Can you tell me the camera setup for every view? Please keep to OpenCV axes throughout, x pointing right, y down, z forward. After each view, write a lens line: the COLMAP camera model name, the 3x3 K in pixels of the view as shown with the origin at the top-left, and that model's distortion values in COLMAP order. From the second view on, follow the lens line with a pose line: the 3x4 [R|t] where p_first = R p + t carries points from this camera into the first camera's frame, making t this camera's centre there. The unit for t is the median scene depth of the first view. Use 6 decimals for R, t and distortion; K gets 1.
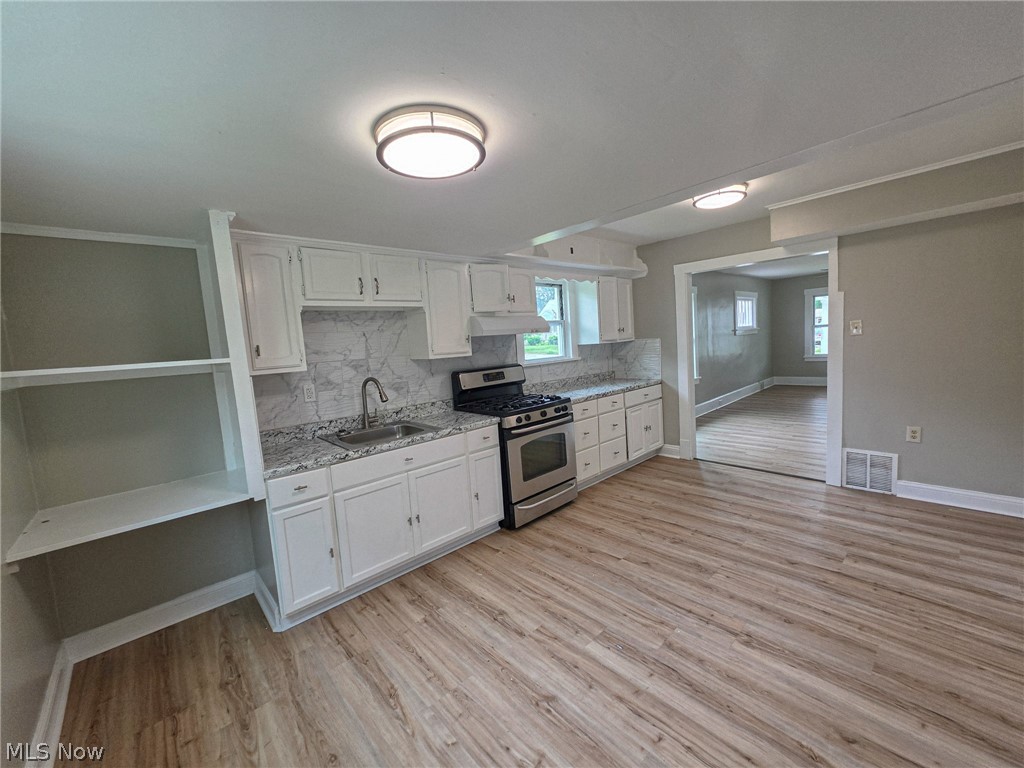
lens RADIAL K [[408.0, 0, 510.4], [0, 408.0, 381.7], [0, 0, 1]] dist [-0.002306, -0.000004]
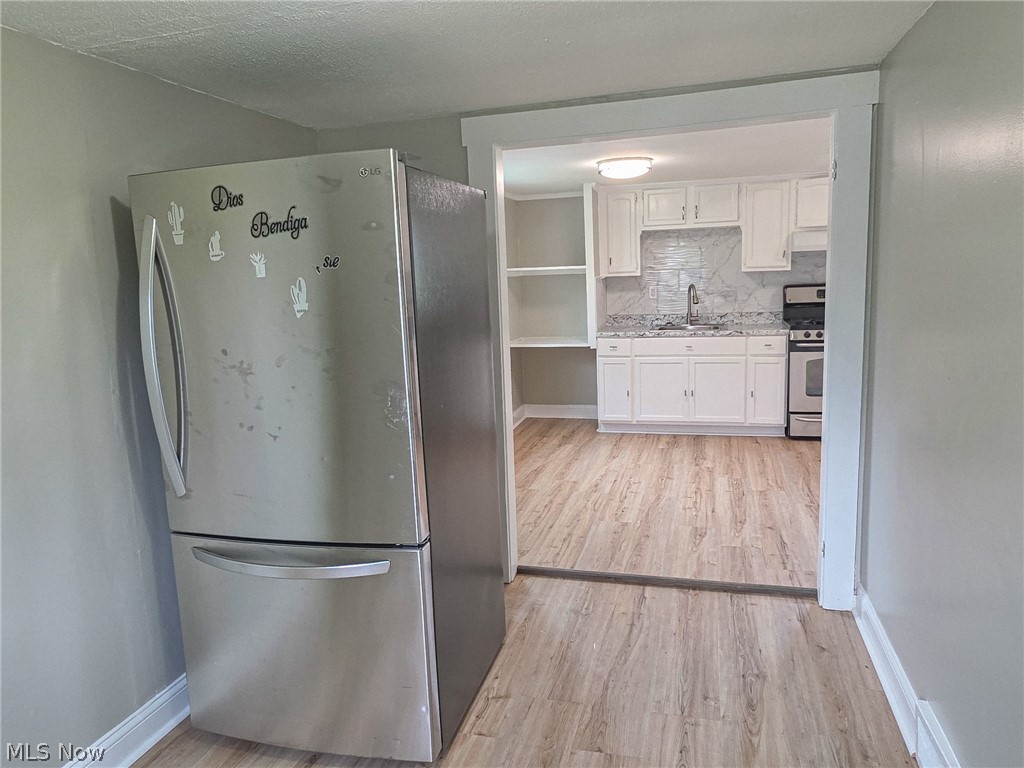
lens RADIAL K [[706.6, 0, 507.9], [0, 706.6, 379.4], [0, 0, 1]] dist [-0.003455, 0.000591]
pose [[0.526119, 0.175202, -0.832168, 1.132588], [-0.078018, 0.984365, 0.157920, -0.018789], [0.846825, -0.018160, 0.531562, -0.599424]]
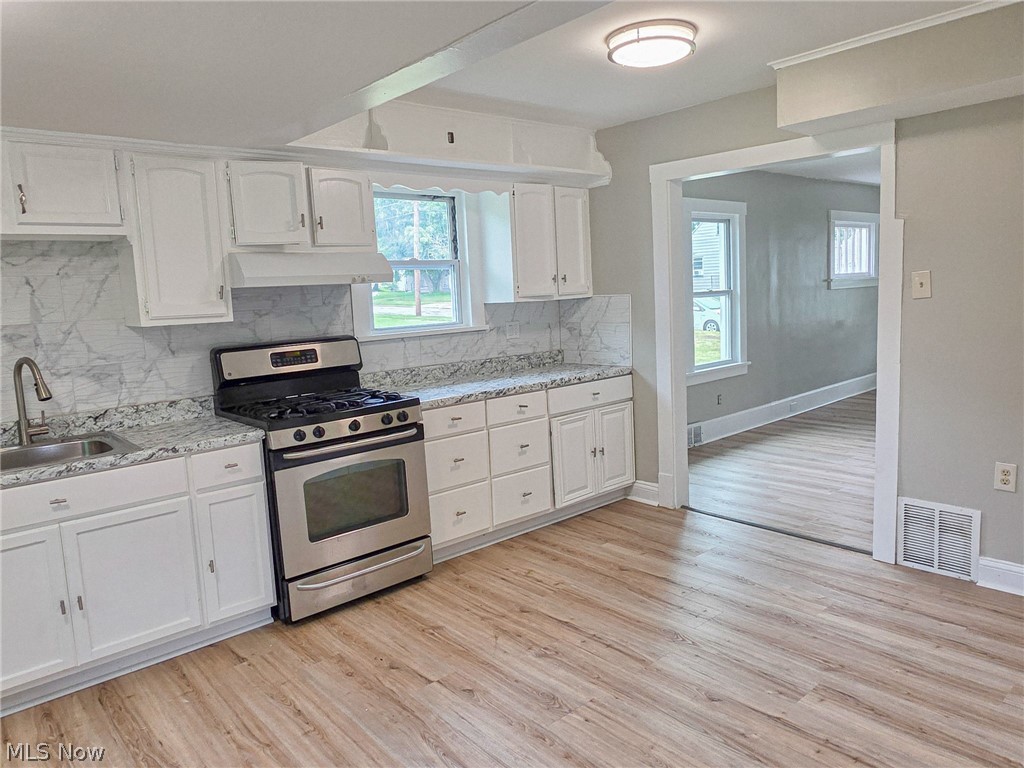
lens RADIAL K [[706.6, 0, 507.9], [0, 706.6, 379.4], [0, 0, 1]] dist [-0.003455, 0.000591]
pose [[0.999559, 0.020969, -0.021041, 0.333452], [-0.020347, 0.999363, 0.029313, -0.020571], [0.021642, -0.028872, 0.999349, 0.014175]]
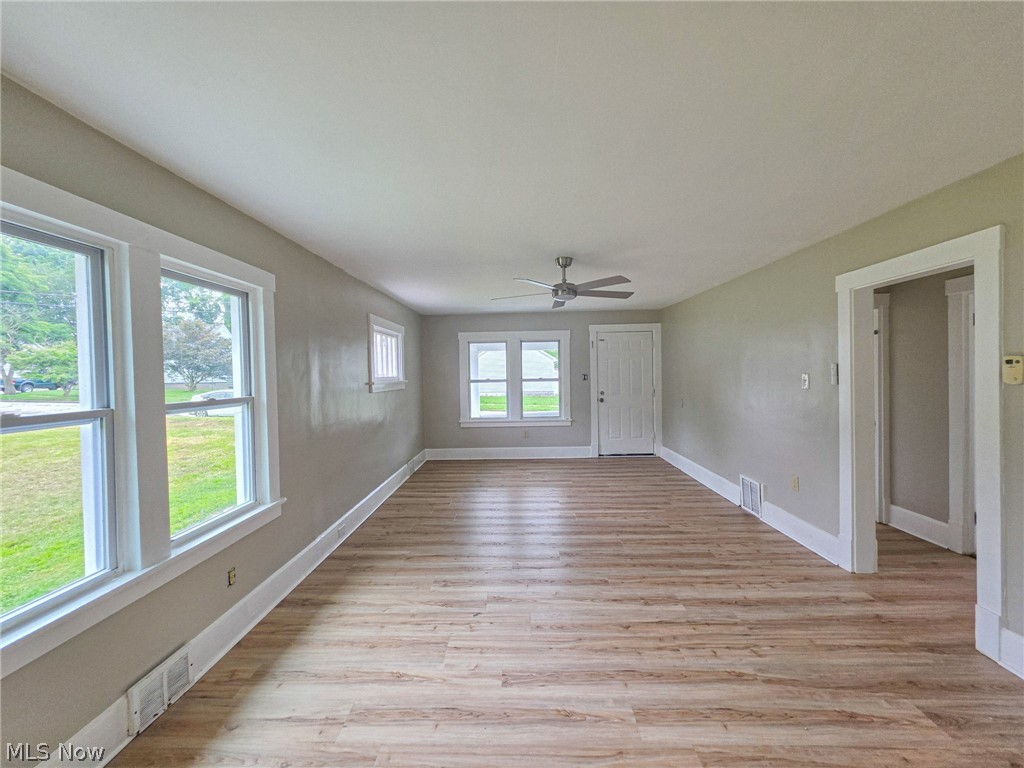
lens RADIAL K [[411.5, 0, 509.6], [0, 411.5, 380.9], [0, 0, 1]] dist [-0.001221, 0.000416]
pose [[0.695082, 0.041429, 0.717735, 0.726122], [0.042452, 0.994231, -0.098502, -0.171801], [-0.717676, 0.098936, 0.689314, 1.236298]]
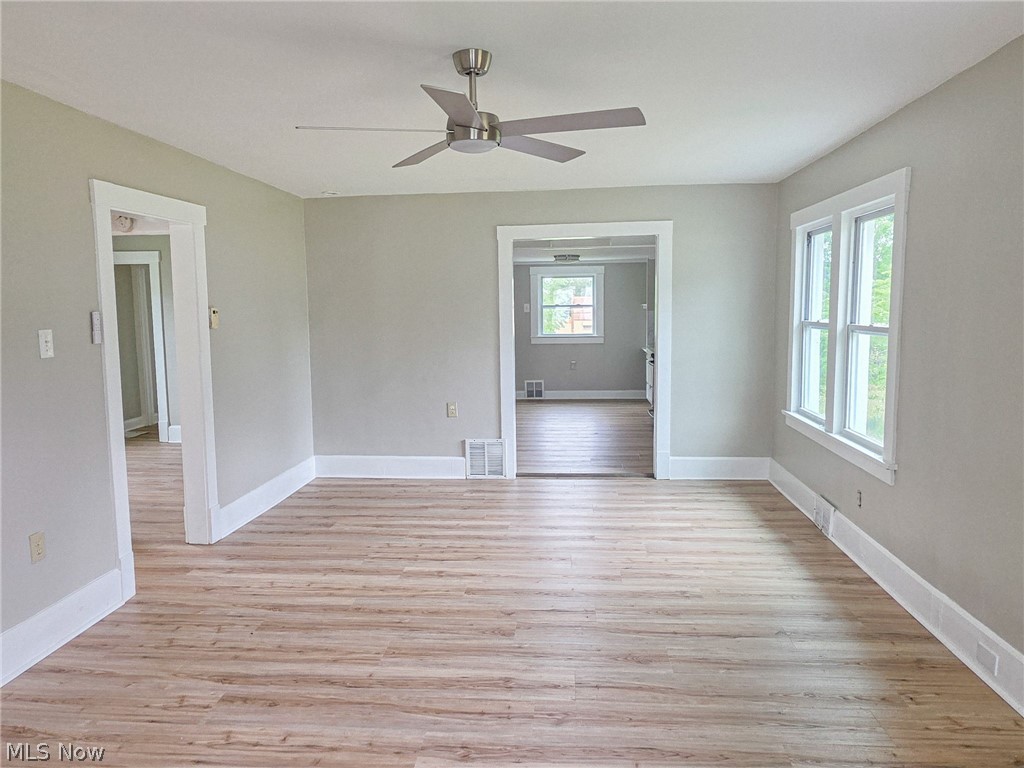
lens RADIAL K [[706.6, 0, 507.9], [0, 706.6, 379.4], [0, 0, 1]] dist [-0.003455, 0.000591]
pose [[-0.739757, 0.147540, -0.656500, 2.270580], [-0.003232, 0.974874, 0.222733, -0.428265], [0.672867, 0.166890, -0.720693, 2.637228]]
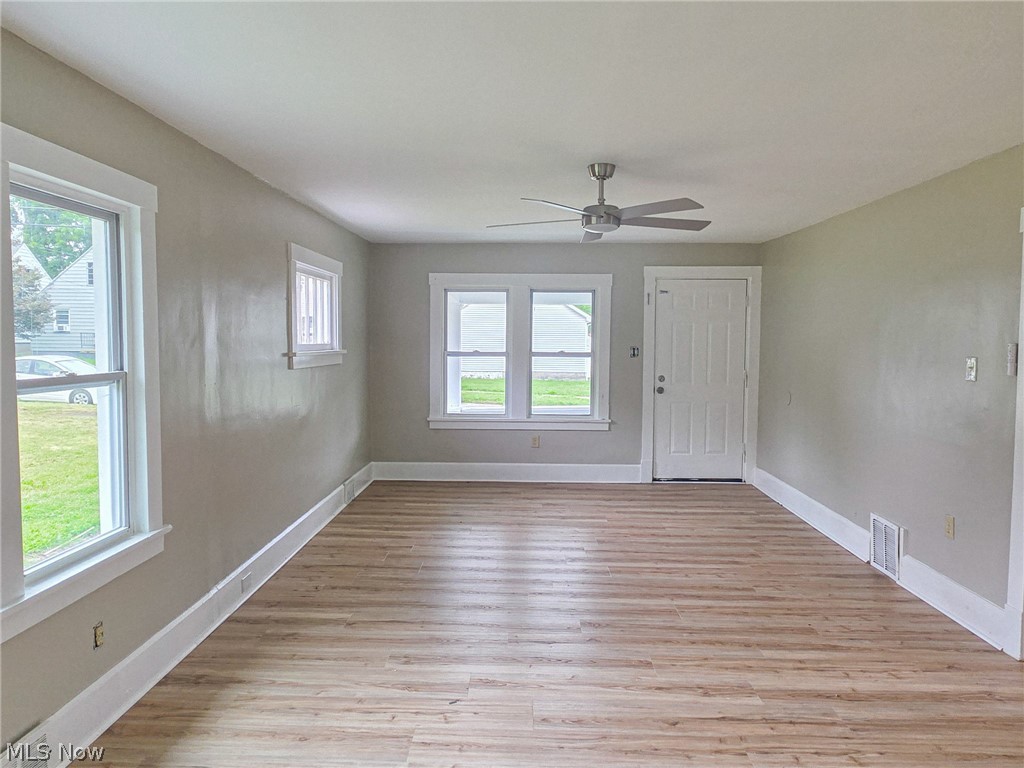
lens RADIAL K [[706.6, 0, 507.9], [0, 706.6, 379.4], [0, 0, 1]] dist [-0.003455, 0.000591]
pose [[0.696550, 0.031958, 0.716796, 0.640700], [0.016512, 0.998029, -0.060542, -0.168280], [-0.717319, 0.054006, 0.694649, 1.155784]]
